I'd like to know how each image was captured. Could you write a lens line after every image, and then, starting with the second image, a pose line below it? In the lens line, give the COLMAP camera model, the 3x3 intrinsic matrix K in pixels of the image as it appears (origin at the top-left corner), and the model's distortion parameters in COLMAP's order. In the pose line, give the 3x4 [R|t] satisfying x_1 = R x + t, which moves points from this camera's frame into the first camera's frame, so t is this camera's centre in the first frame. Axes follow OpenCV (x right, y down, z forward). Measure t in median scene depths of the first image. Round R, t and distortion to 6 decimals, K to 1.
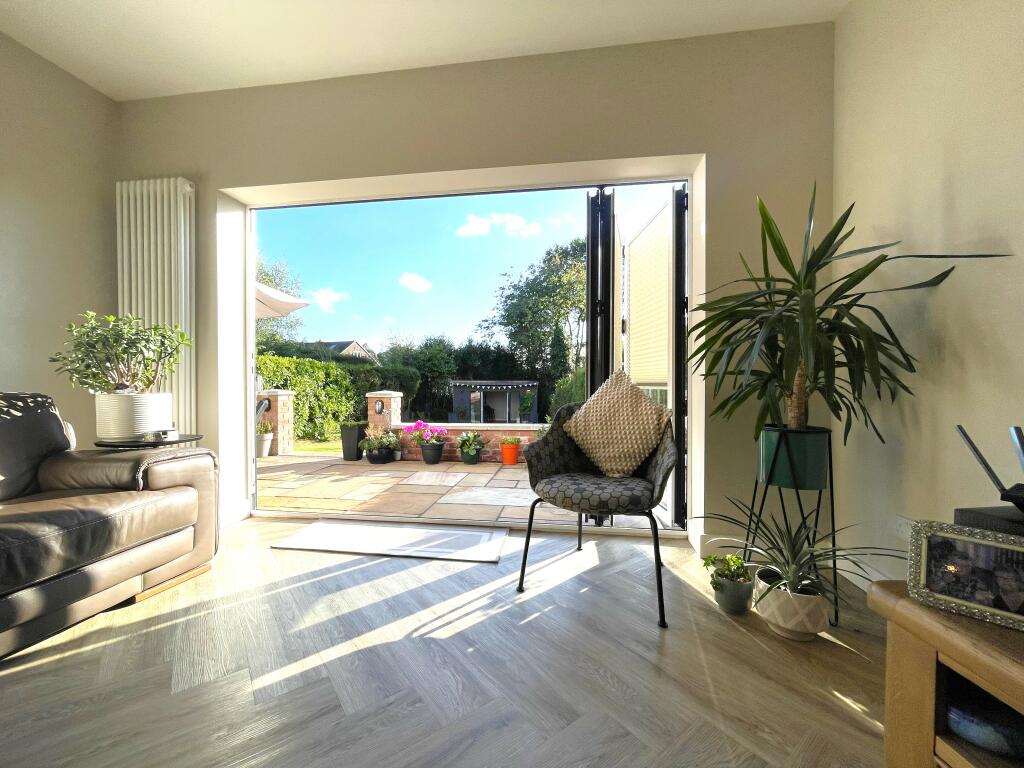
lens RADIAL K [[405.6, 0, 512.1], [0, 405.6, 389.4], [0, 0, 1]] dist [-0.001076, -0.000159]
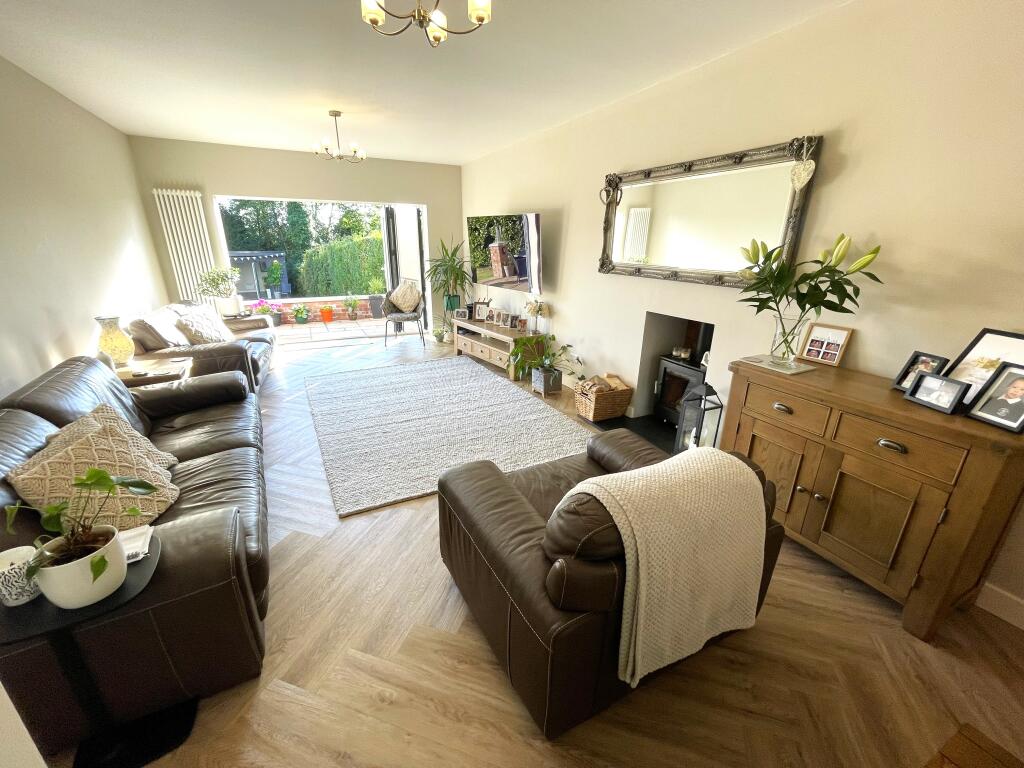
lens RADIAL K [[416.9, 0, 512.0], [0, 416.9, 384.0], [0, 0, 1]] dist [-0.001397, -0.000206]
pose [[0.817392, -0.175406, 0.548728, -0.145457], [-0.003492, 0.950992, 0.309196, -0.041726], [-0.576071, -0.254650, 0.776721, -0.328334]]
